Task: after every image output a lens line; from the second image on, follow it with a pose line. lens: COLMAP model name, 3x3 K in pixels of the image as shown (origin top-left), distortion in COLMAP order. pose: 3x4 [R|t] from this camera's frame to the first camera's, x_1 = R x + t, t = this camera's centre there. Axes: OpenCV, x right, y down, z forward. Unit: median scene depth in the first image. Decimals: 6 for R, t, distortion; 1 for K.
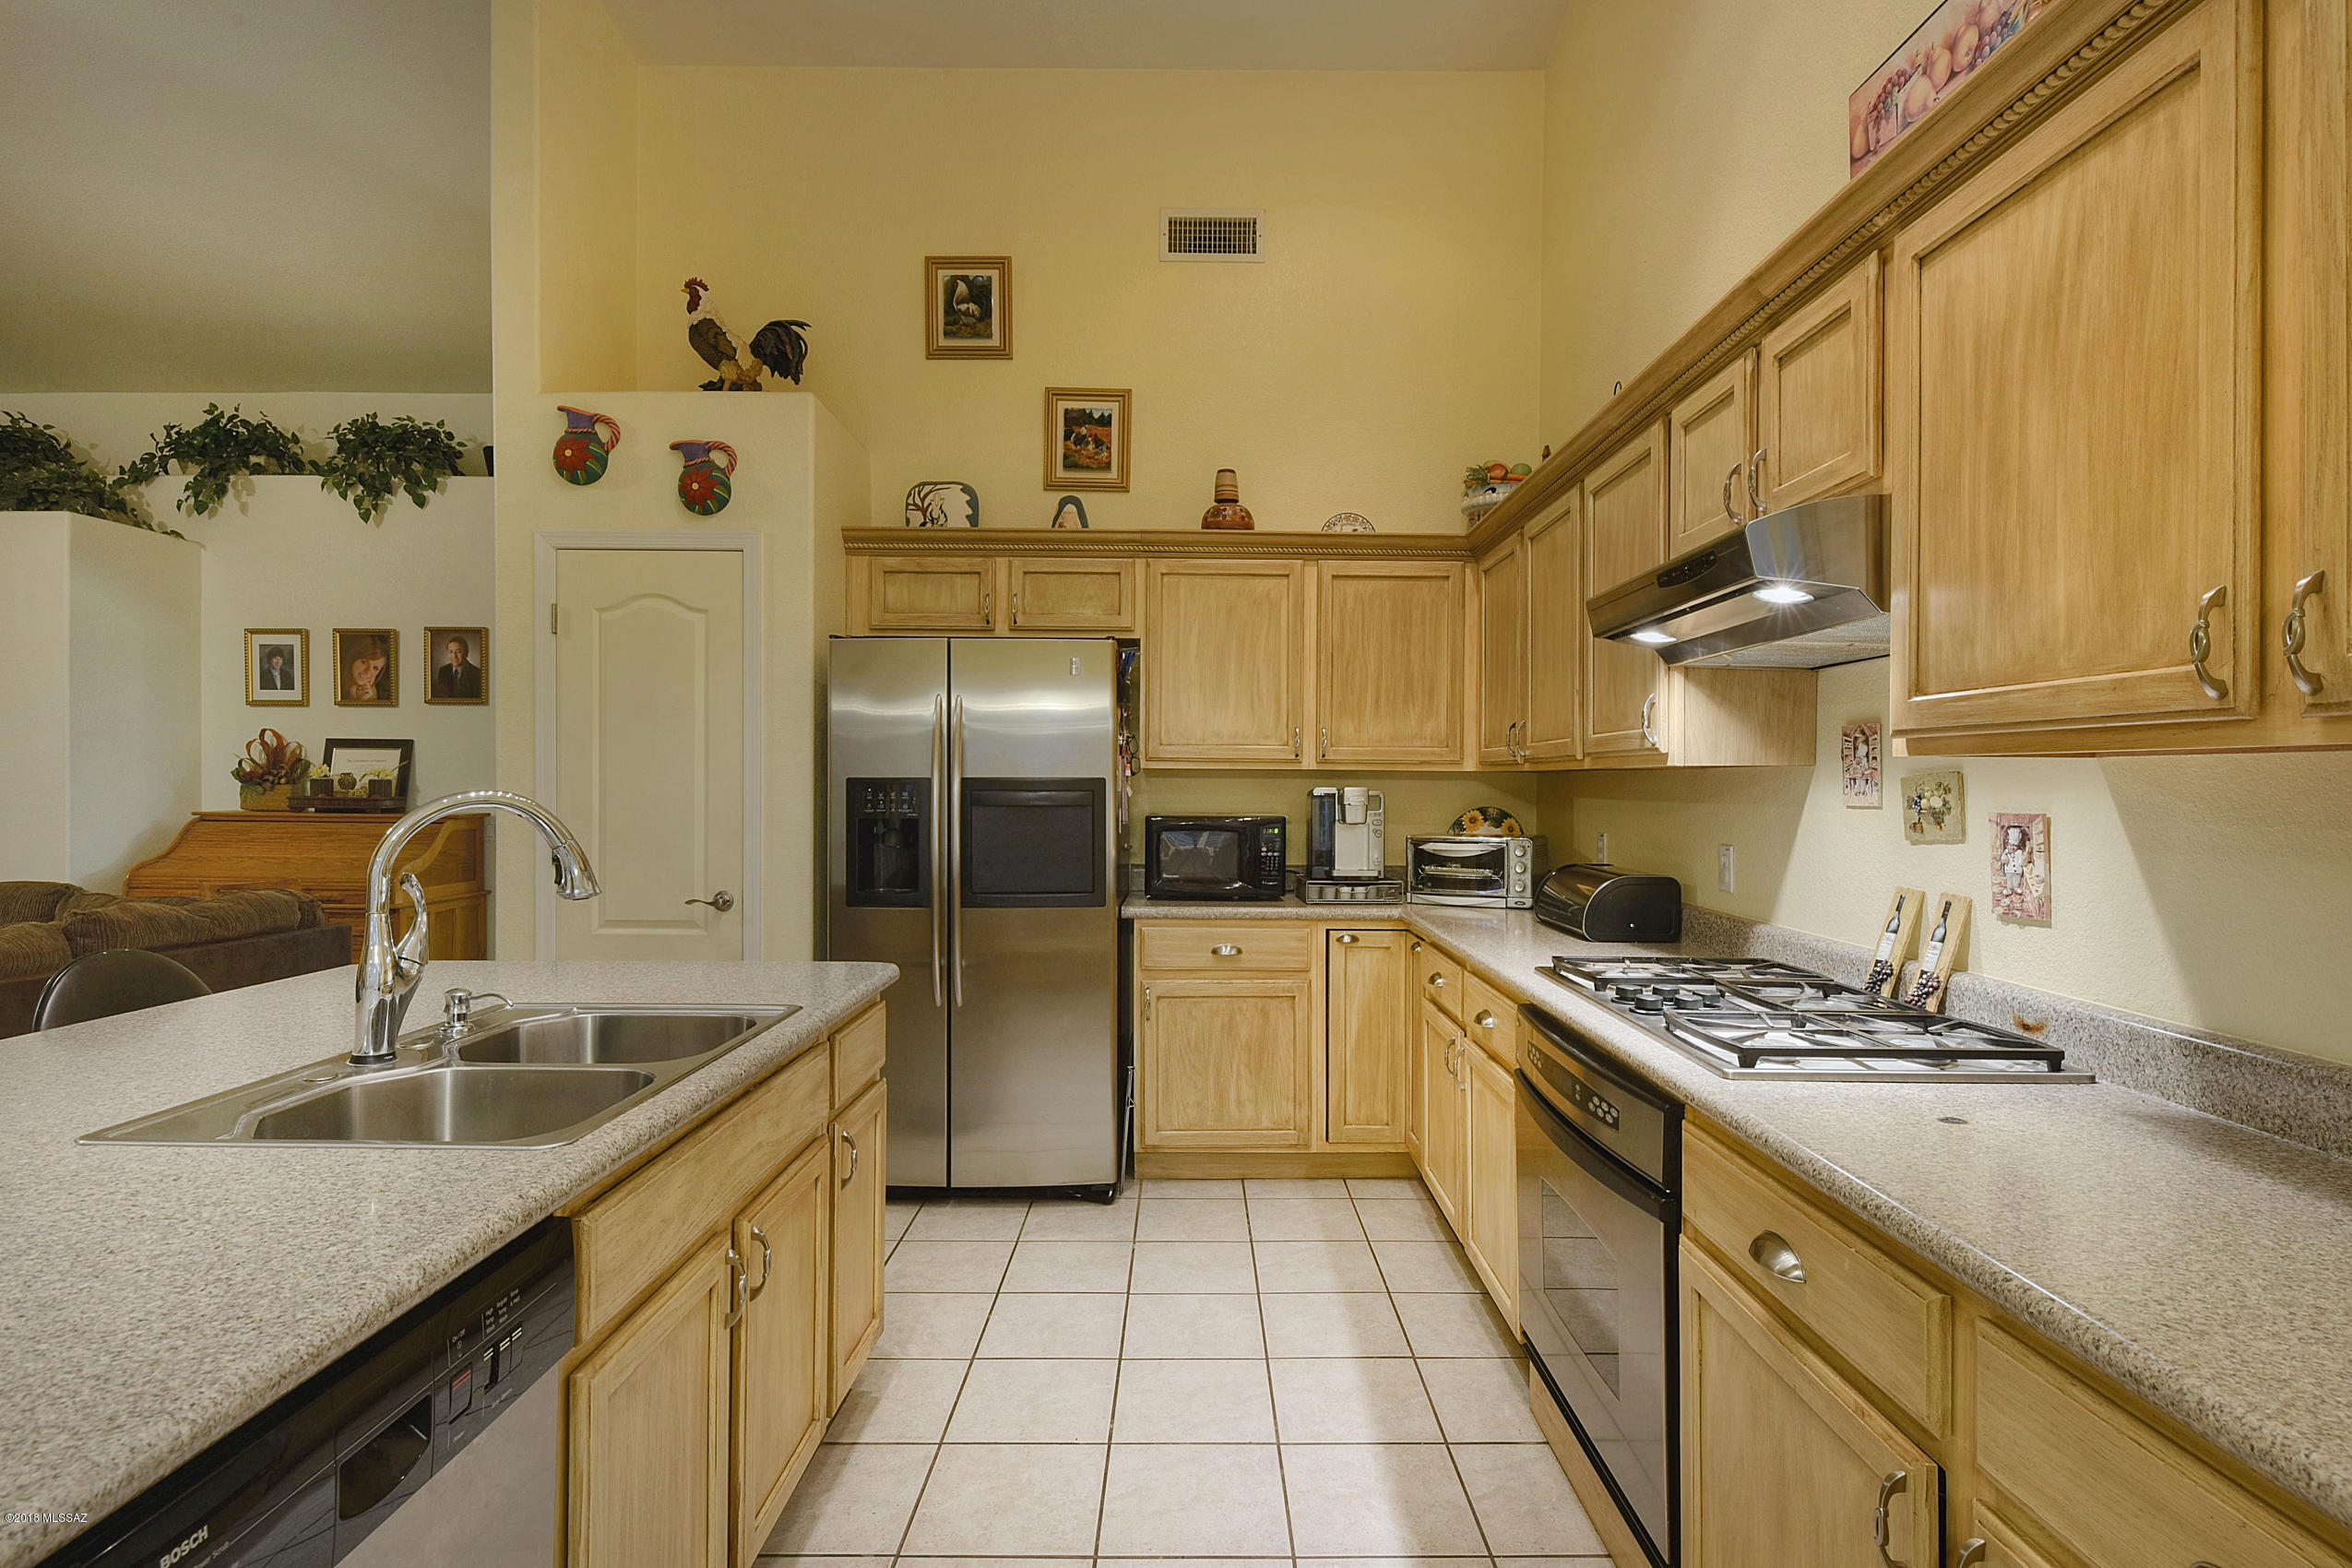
lens RADIAL K [[1134.8, 0, 1226.3], [0, 1134.8, 781.4], [0, 0, 1]] dist [-0.000996, -0.000805]
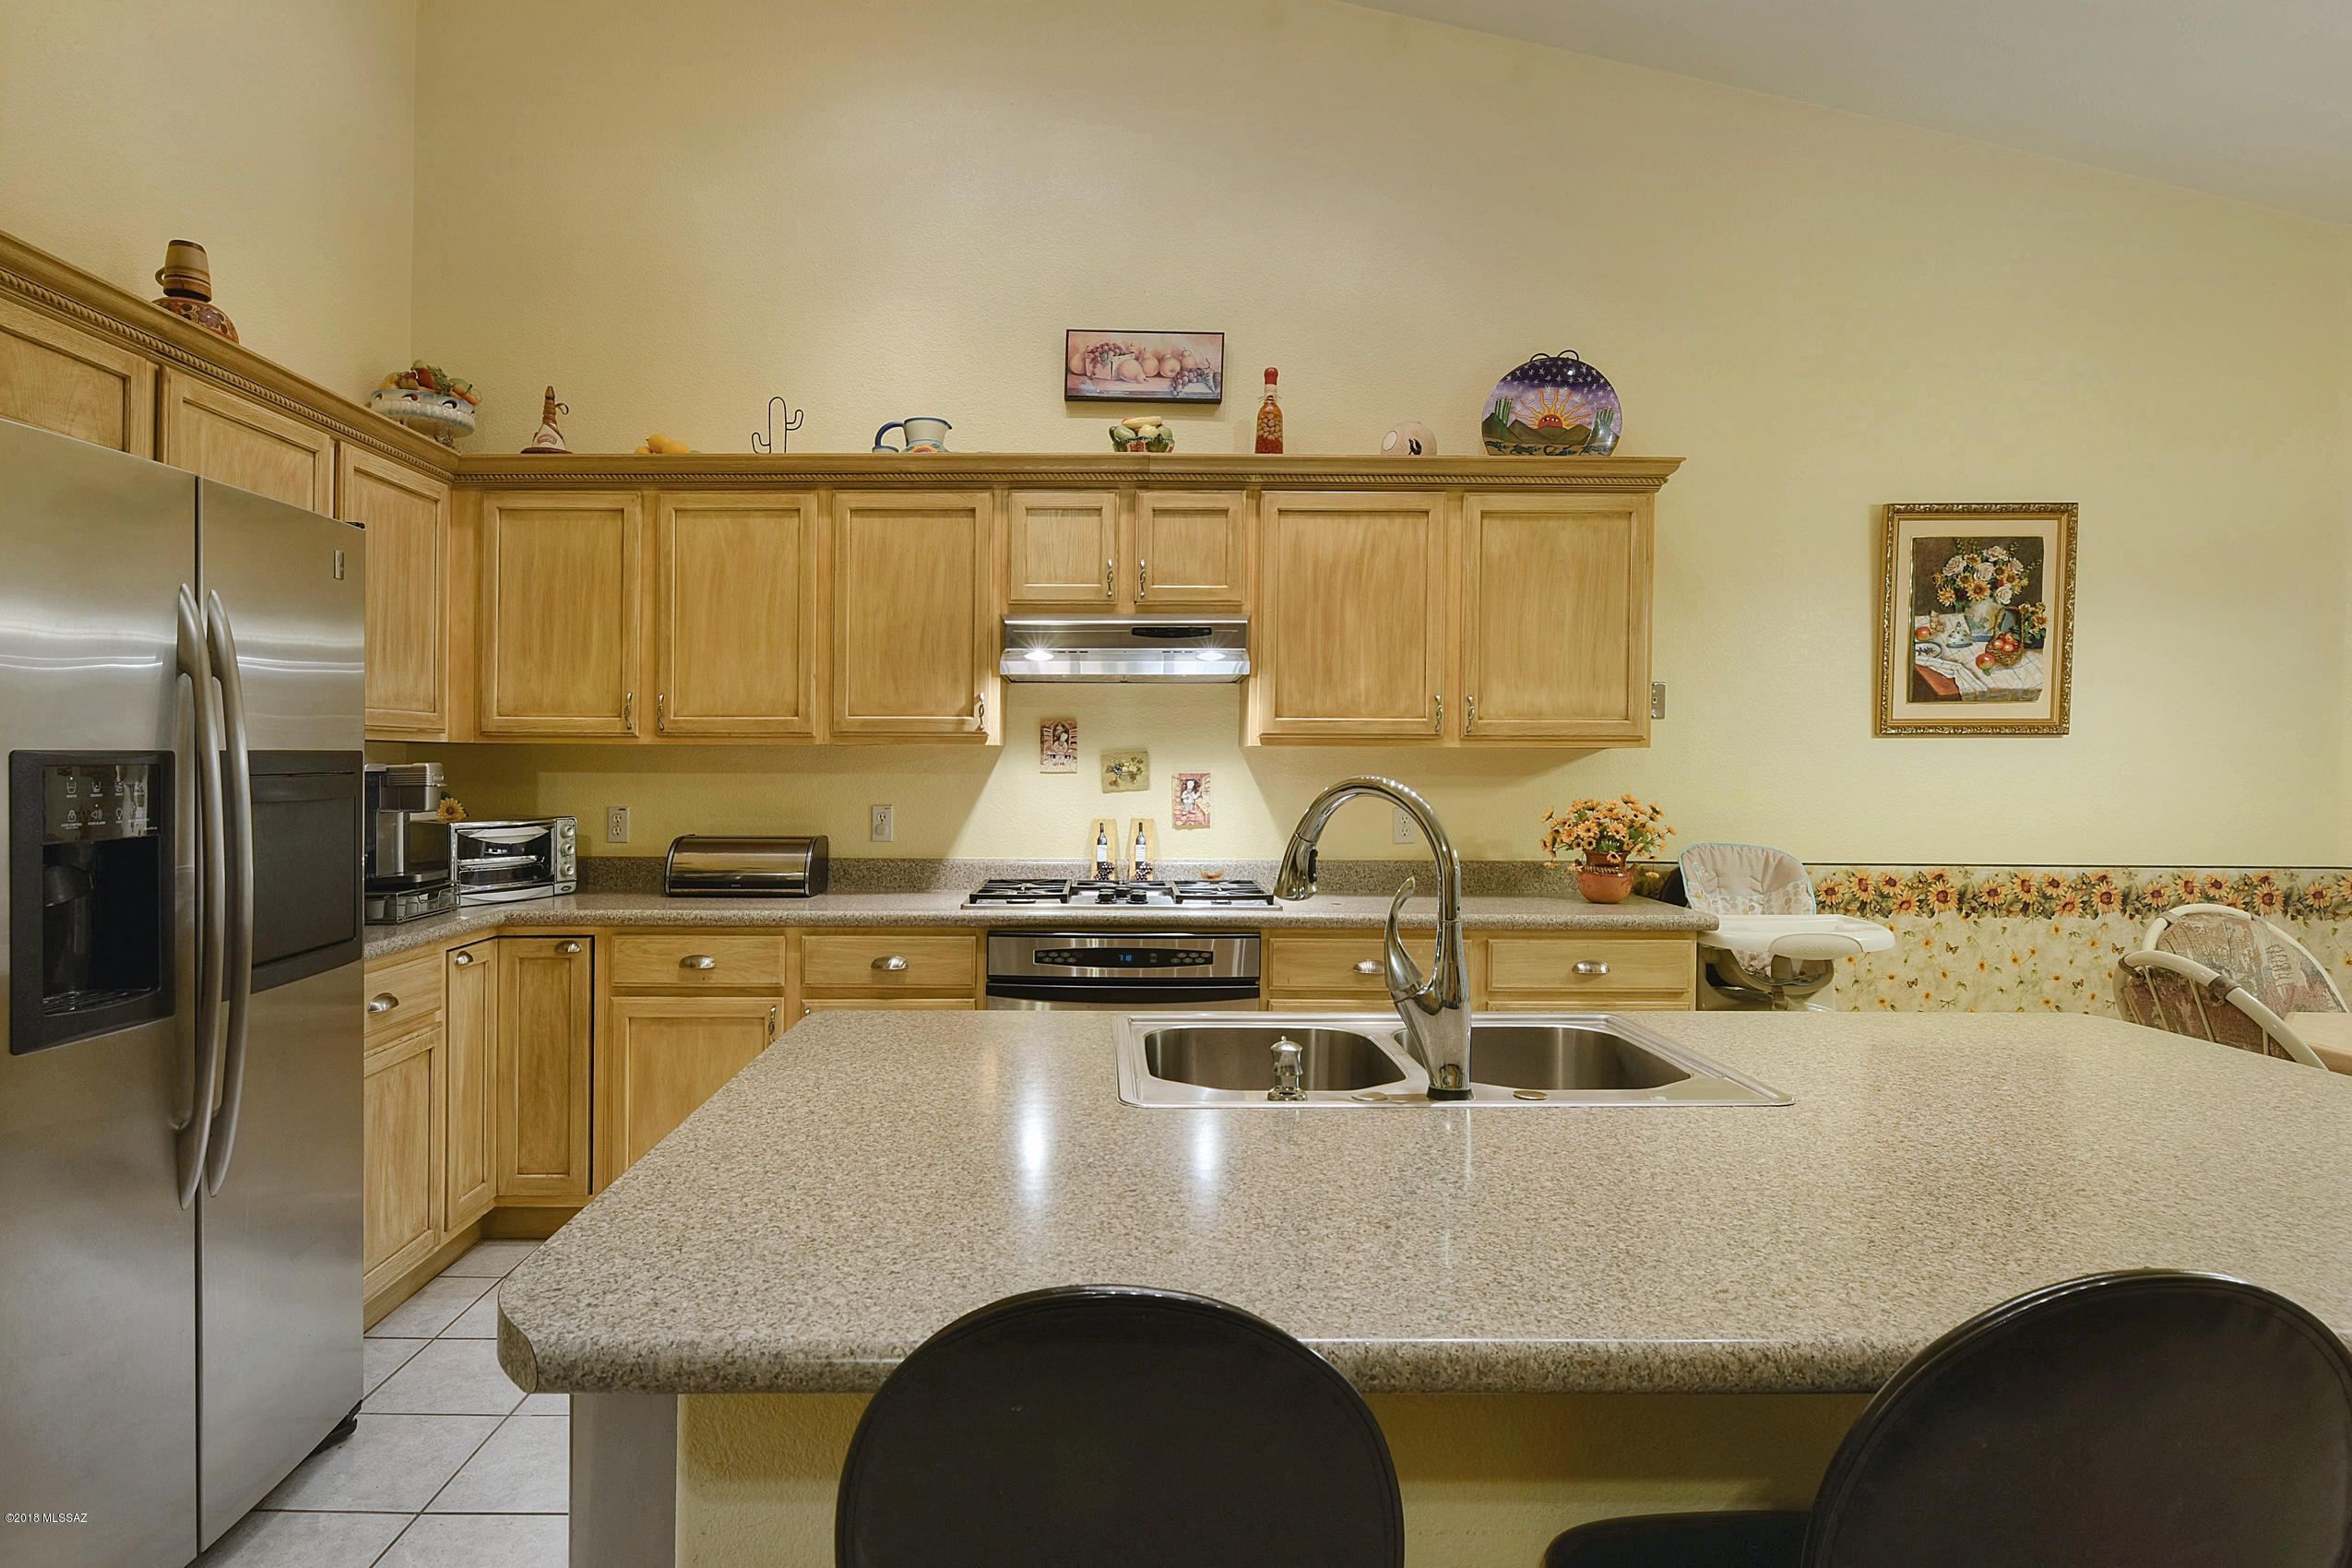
lens RADIAL K [[1195.4, 0, 1132.3], [0, 1195.4, 766.1], [0, 0, 1]] dist [0.004465, -0.000032]
pose [[0.023413, -0.011686, 0.999658, -0.699383], [-0.004884, 0.999918, 0.011804, -0.004498], [-0.999714, -0.005159, 0.023354, 0.525422]]
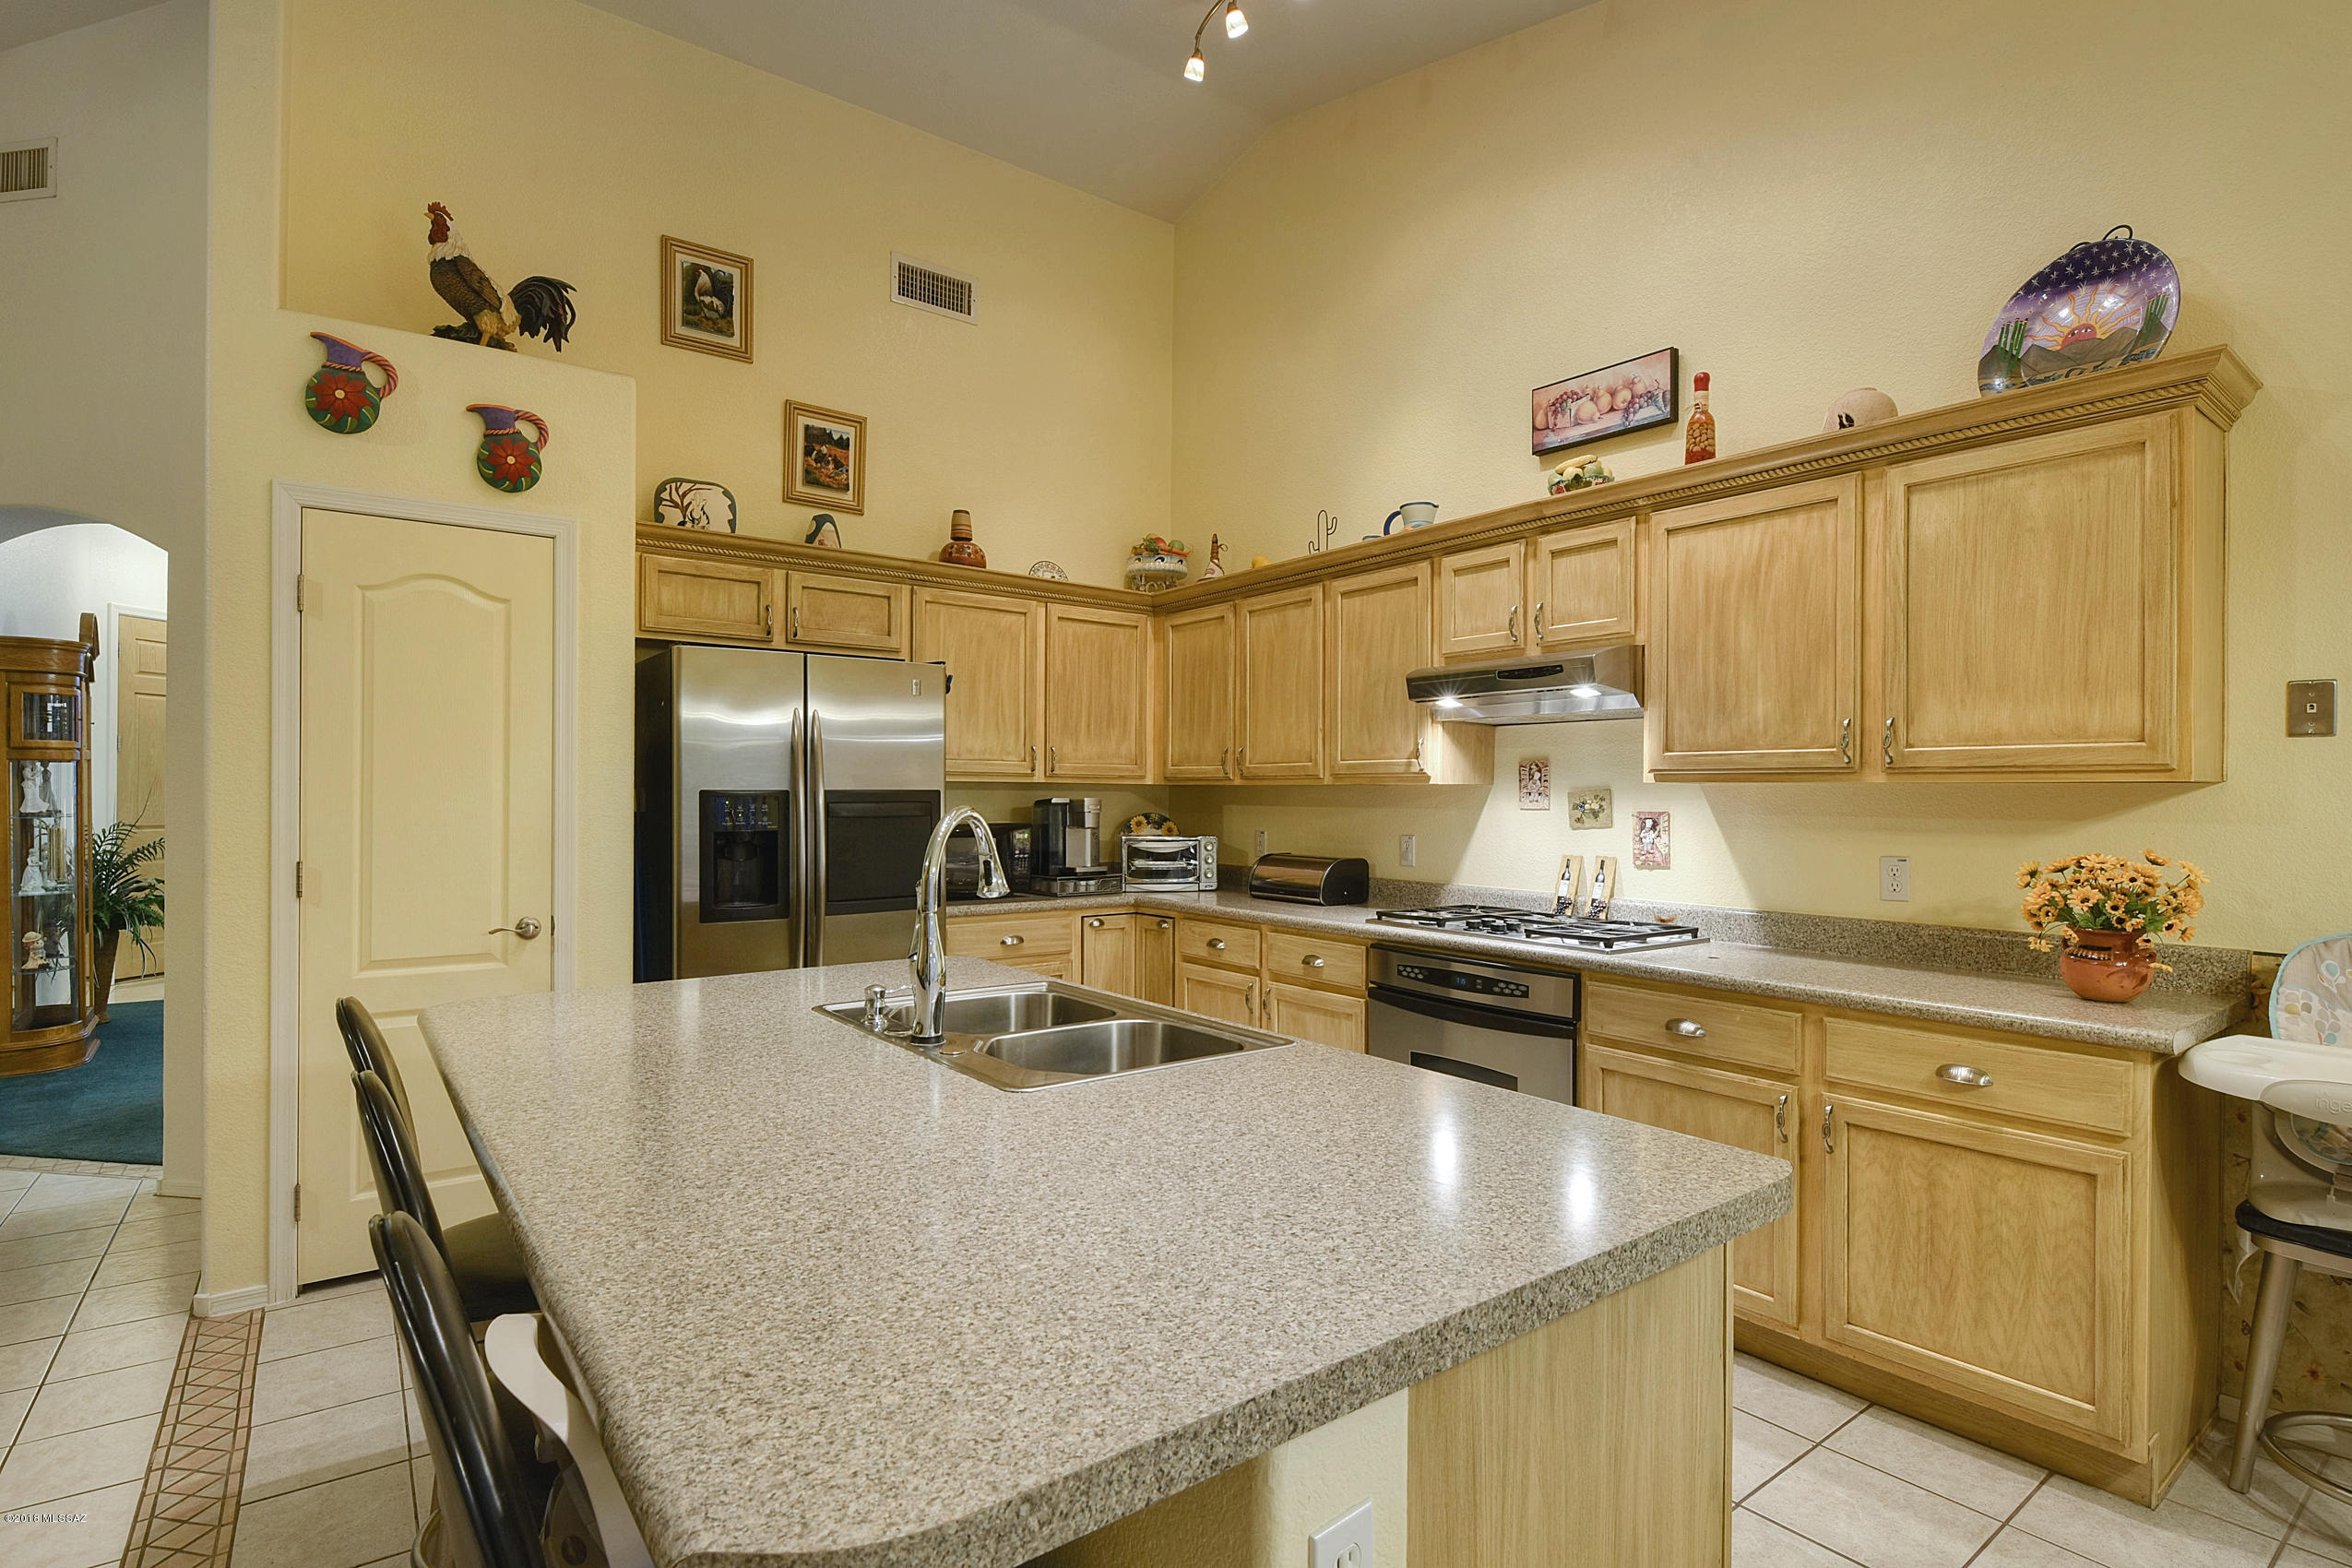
lens RADIAL K [[1123.0, 0, 1243.9], [0, 1123.0, 800.5], [0, 0, 1]] dist [0.002692, -0.012650]
pose [[0.787195, -0.005809, 0.616677, -0.506192], [-0.001355, 0.999937, 0.011148, -0.005440], [-0.616703, -0.009611, 0.787138, -0.035955]]
